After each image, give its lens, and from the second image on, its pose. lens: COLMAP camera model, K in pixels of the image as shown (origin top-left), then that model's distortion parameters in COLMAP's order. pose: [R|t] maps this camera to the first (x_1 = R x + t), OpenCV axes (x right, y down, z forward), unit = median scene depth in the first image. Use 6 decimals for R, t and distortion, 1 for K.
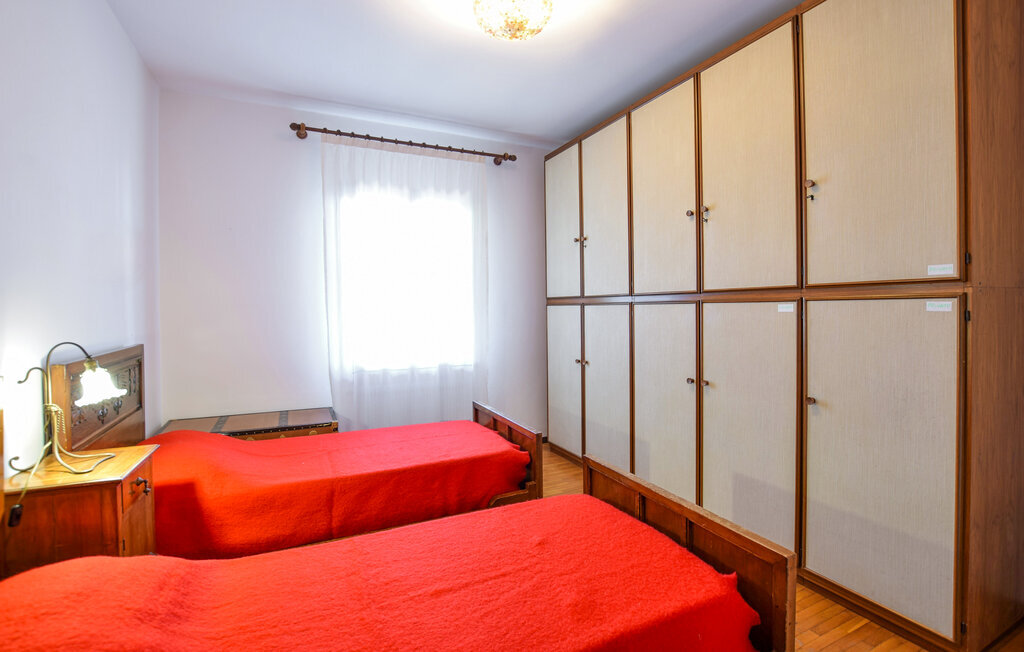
lens RADIAL K [[453.8, 0, 509.6], [0, 453.8, 315.2], [0, 0, 1]] dist [-0.021269, 0.000686]
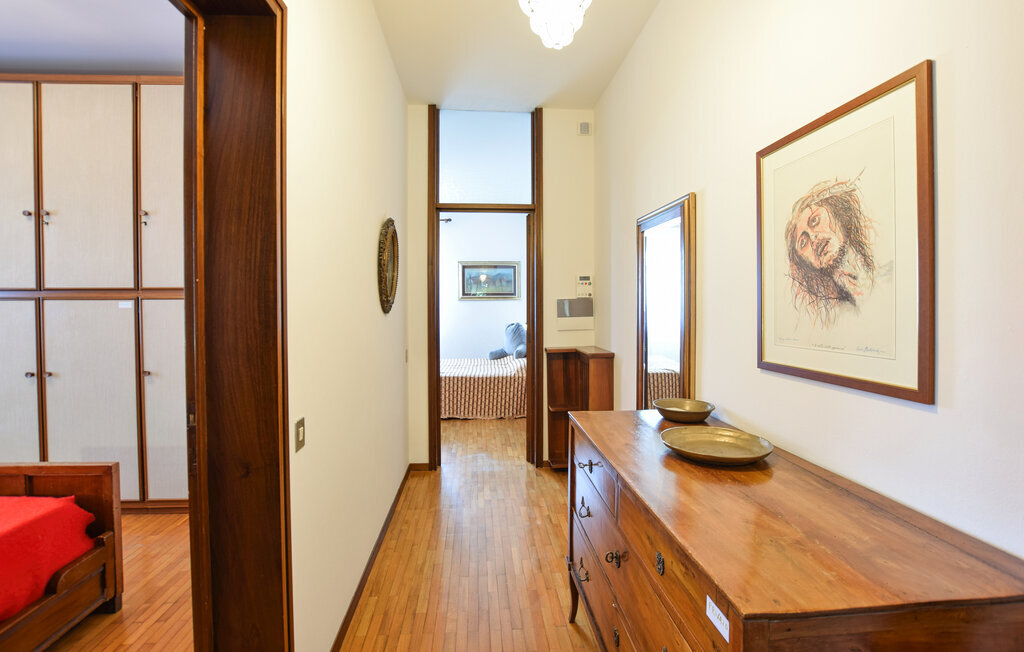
lens RADIAL K [[453.8, 0, 509.6], [0, 453.8, 315.2], [0, 0, 1]] dist [-0.021269, 0.000686]
pose [[0.365359, -0.008040, 0.930832, -0.180079], [0.012631, 0.999913, 0.003679, 0.023441], [-0.930781, 0.010413, 0.365429, -0.502288]]
